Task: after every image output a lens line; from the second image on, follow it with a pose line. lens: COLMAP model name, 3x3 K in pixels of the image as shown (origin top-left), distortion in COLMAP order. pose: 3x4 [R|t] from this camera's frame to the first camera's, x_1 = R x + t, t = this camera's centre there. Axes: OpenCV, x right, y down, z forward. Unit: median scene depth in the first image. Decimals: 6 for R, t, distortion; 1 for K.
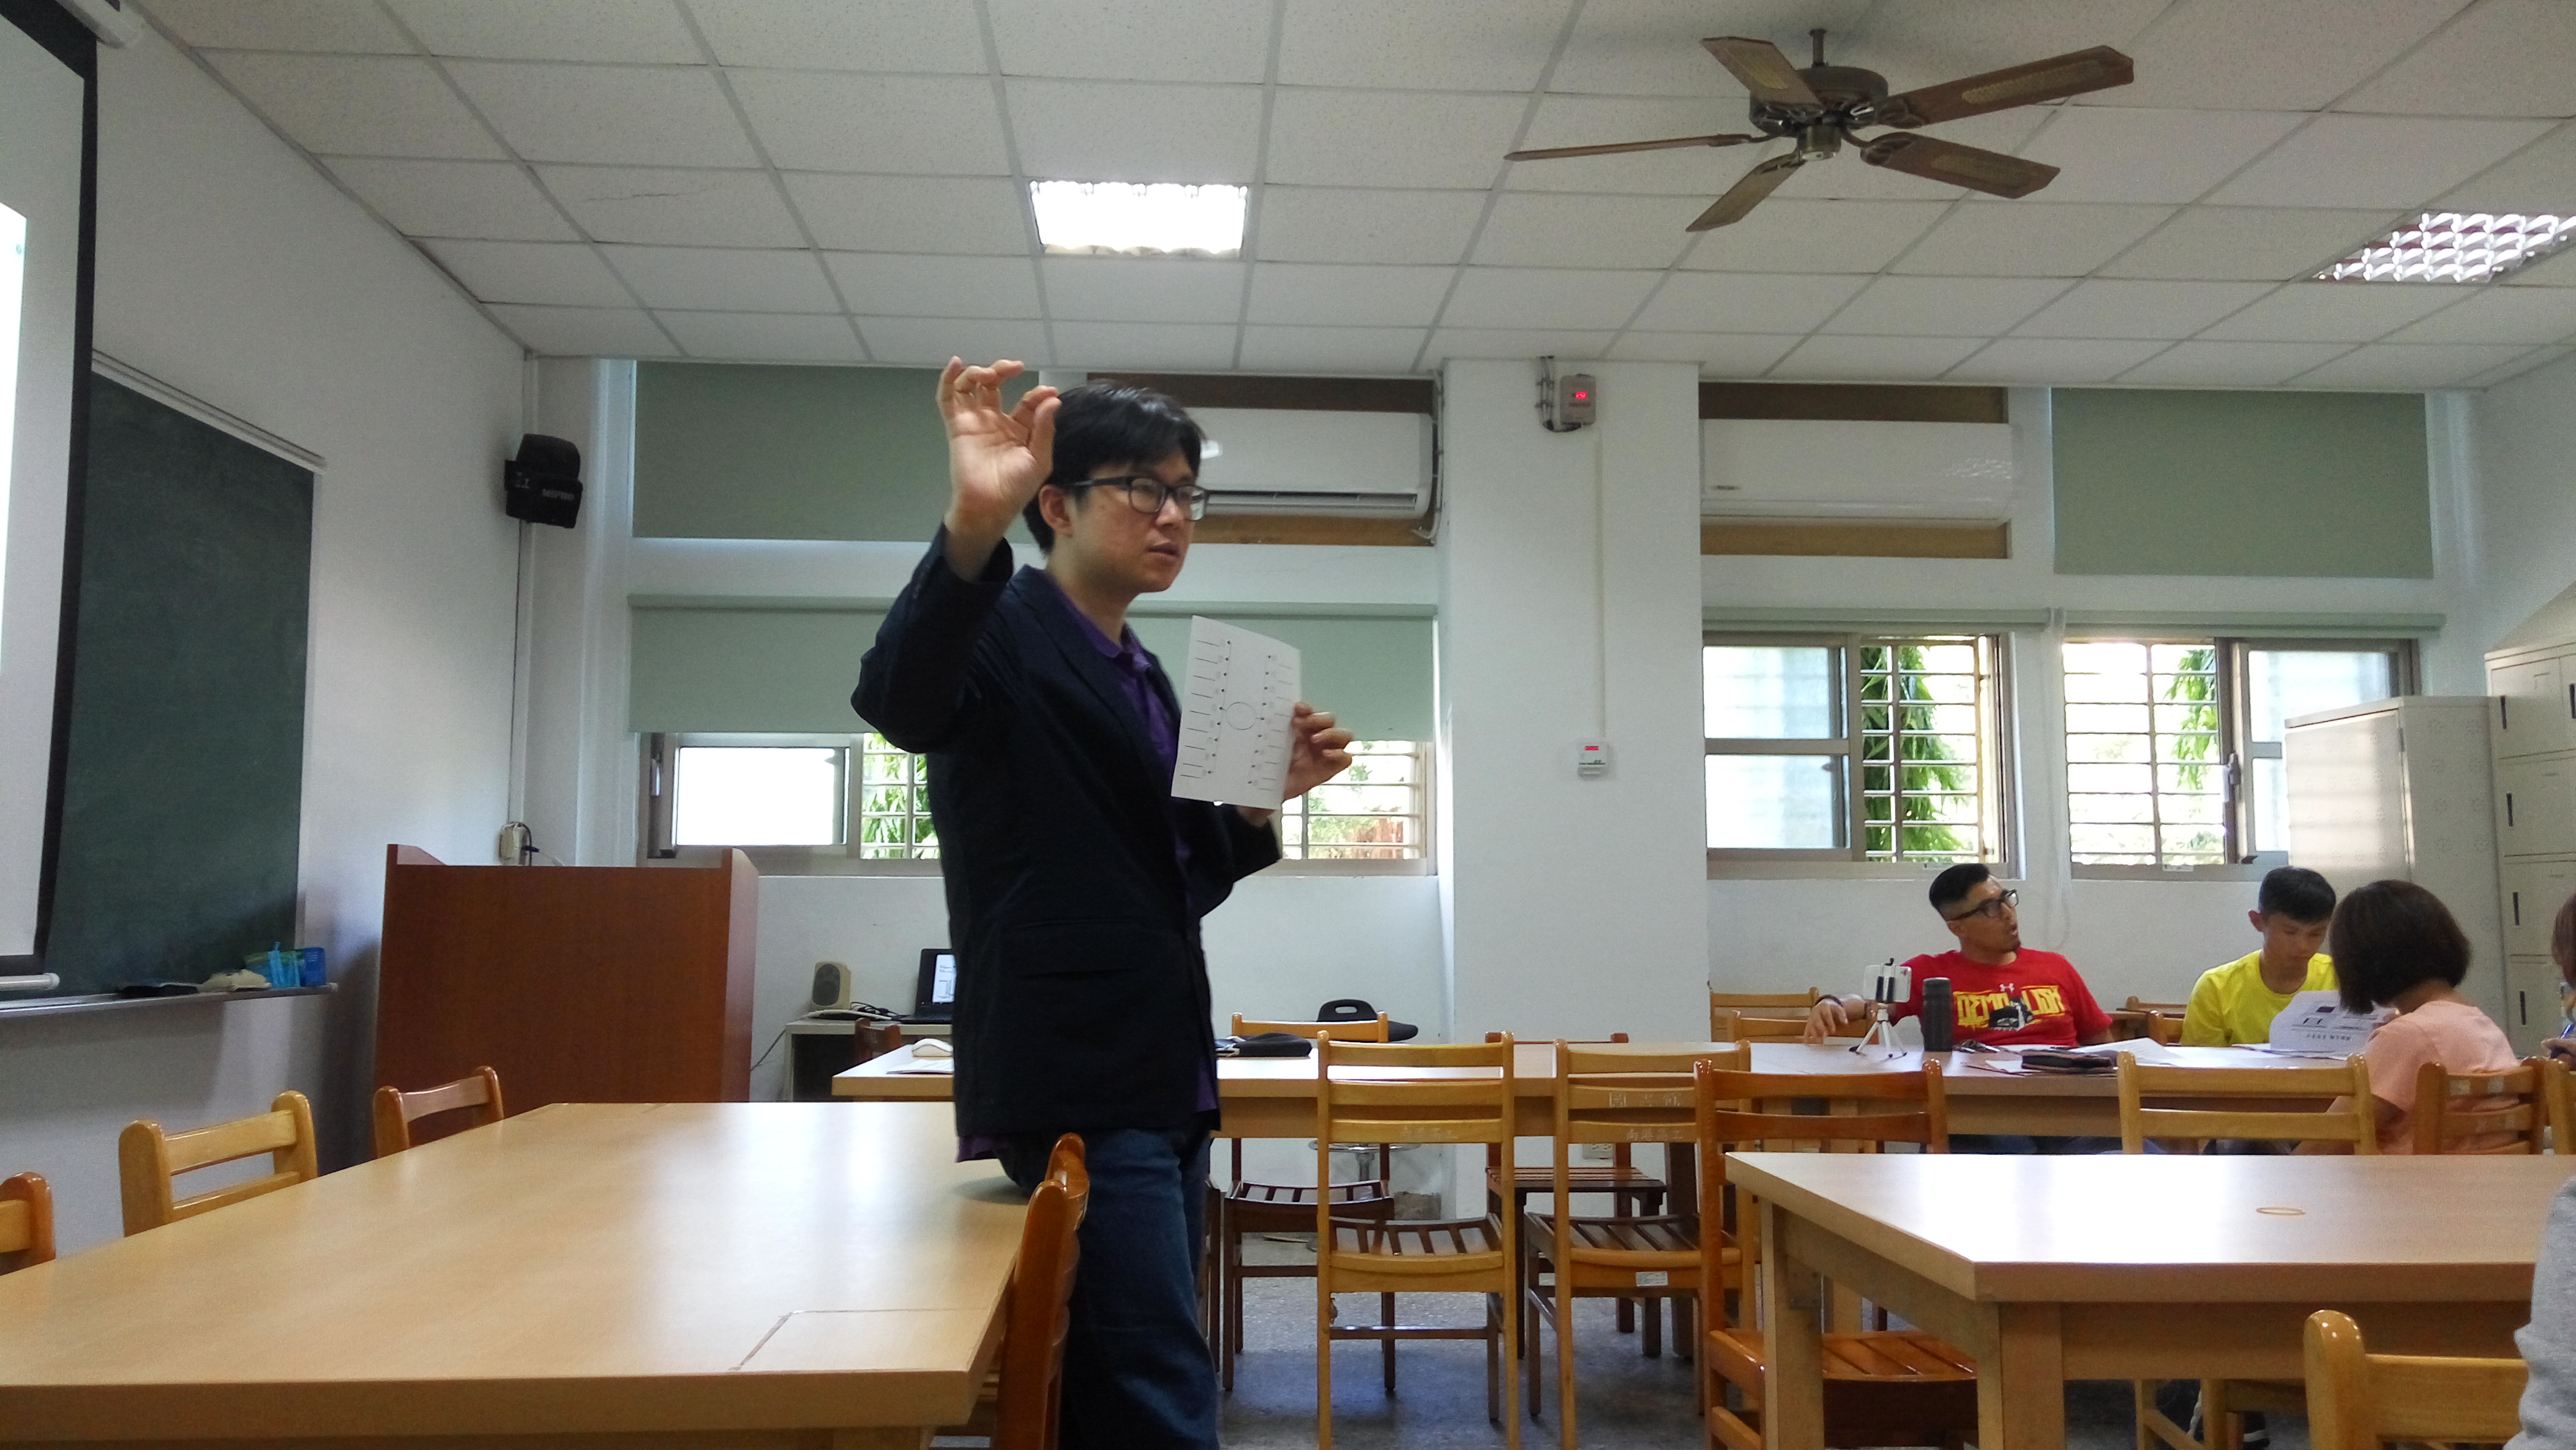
lens RADIAL K [[2016.1, 0, 1301.3], [0, 2016.1, 721.2], [0, 0, 1]] dist [0.074274, -0.098834]
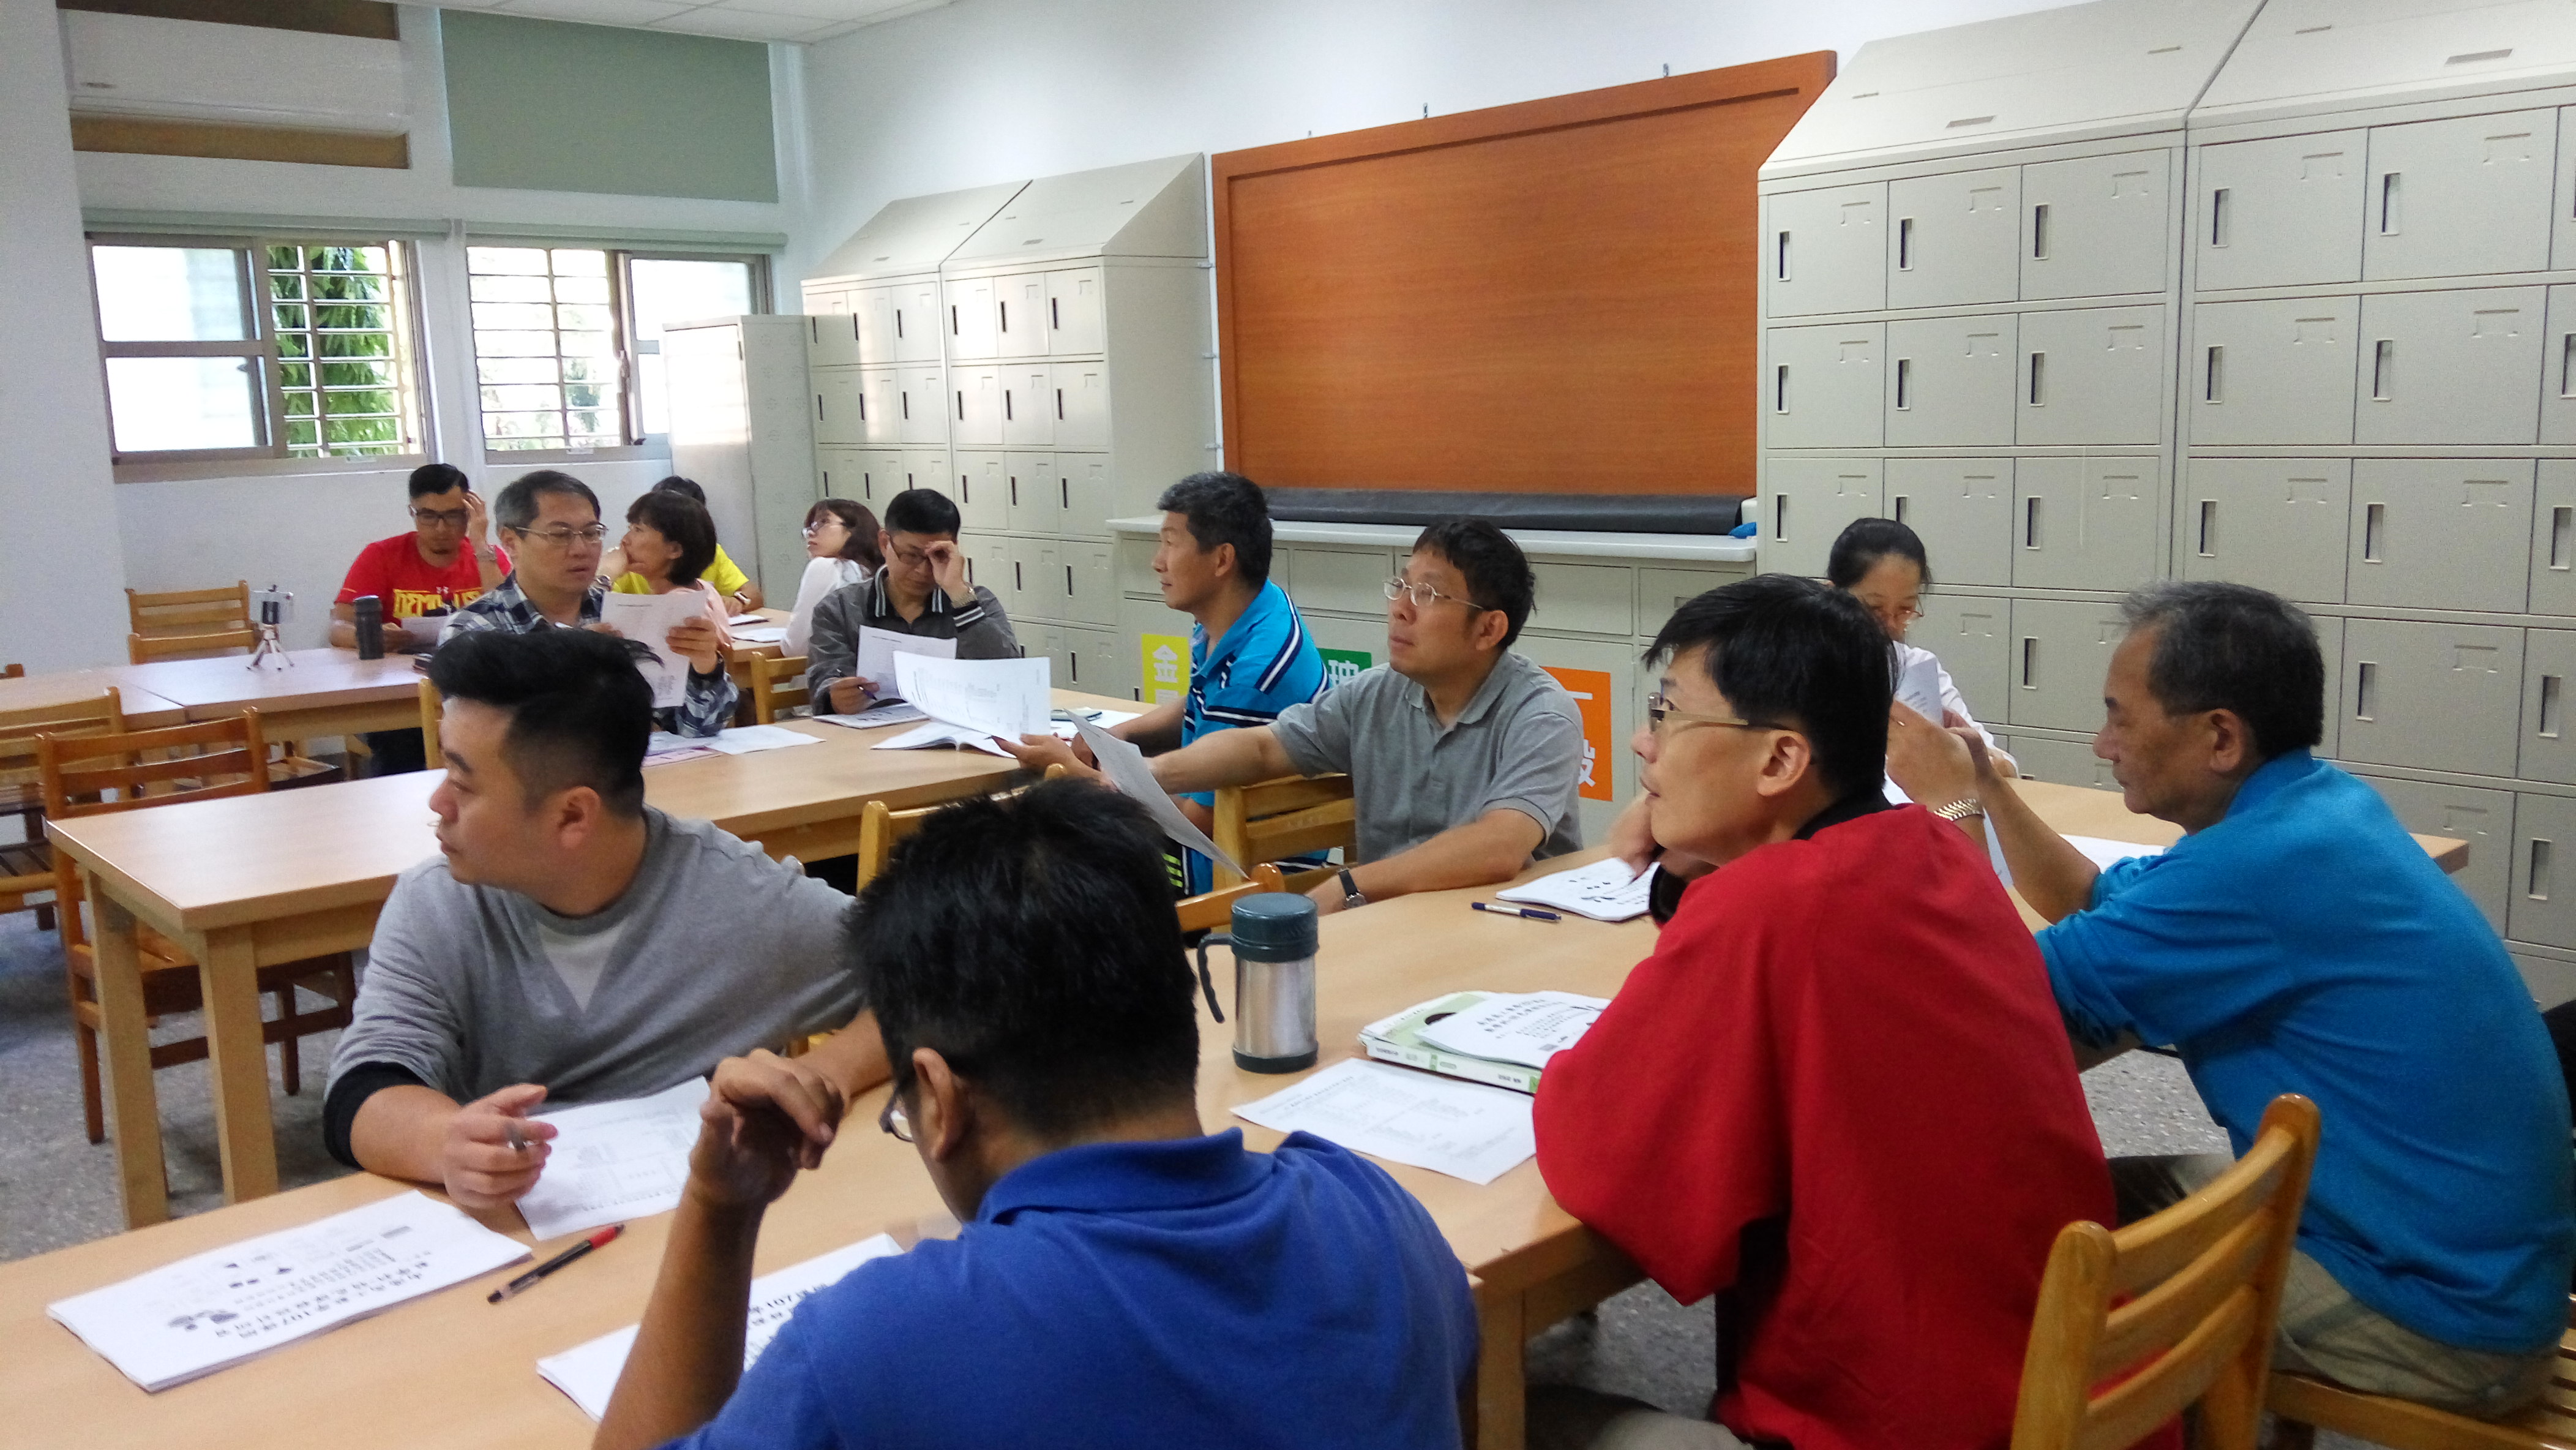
lens RADIAL K [[2016.1, 0, 1301.3], [0, 2016.1, 721.2], [0, 0, 1]] dist [0.074274, -0.098834]
pose [[0.778763, -0.122326, 0.615276, 0.016796], [-0.035213, 0.970733, 0.237566, -0.081775], [-0.626329, -0.206673, 0.751664, -0.200889]]
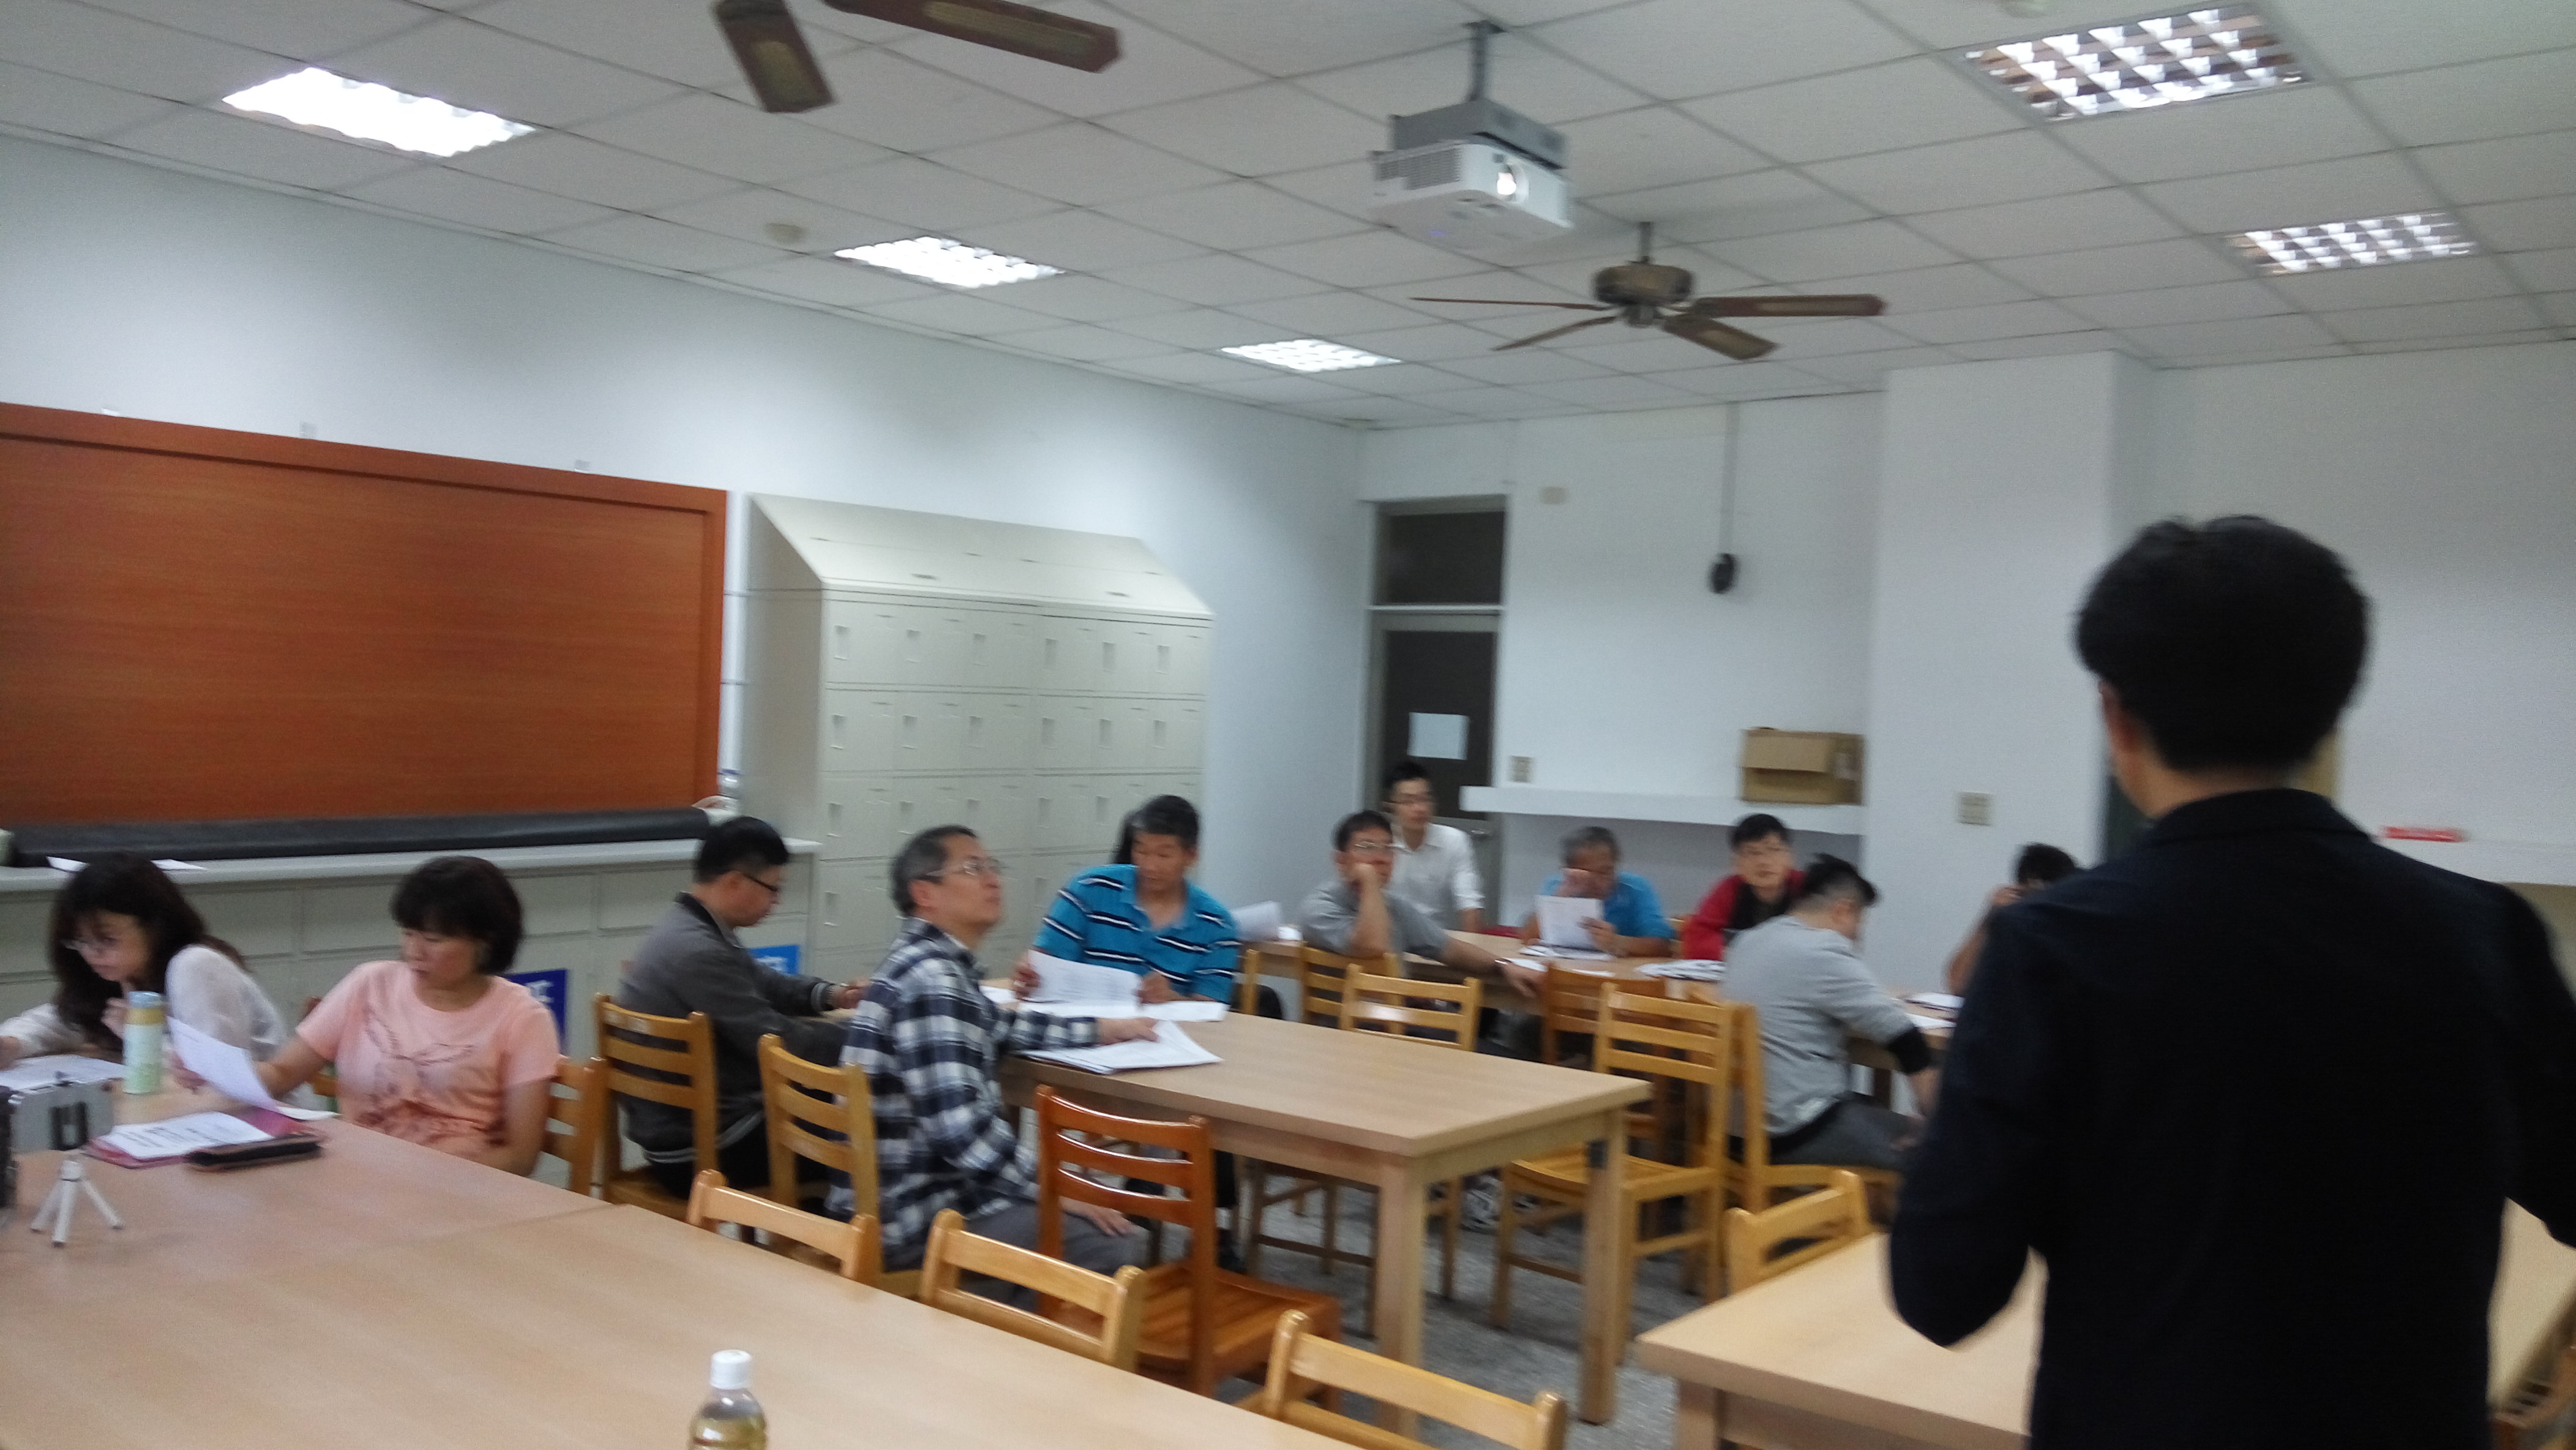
lens RADIAL K [[2016.1, 0, 1301.3], [0, 2016.1, 721.2], [0, 0, 1]] dist [0.074274, -0.098834]
pose [[-0.733598, -0.031220, 0.678866, -0.296200], [-0.101758, 0.992728, -0.064308, 0.012466], [-0.671922, -0.116256, -0.731441, 0.940805]]
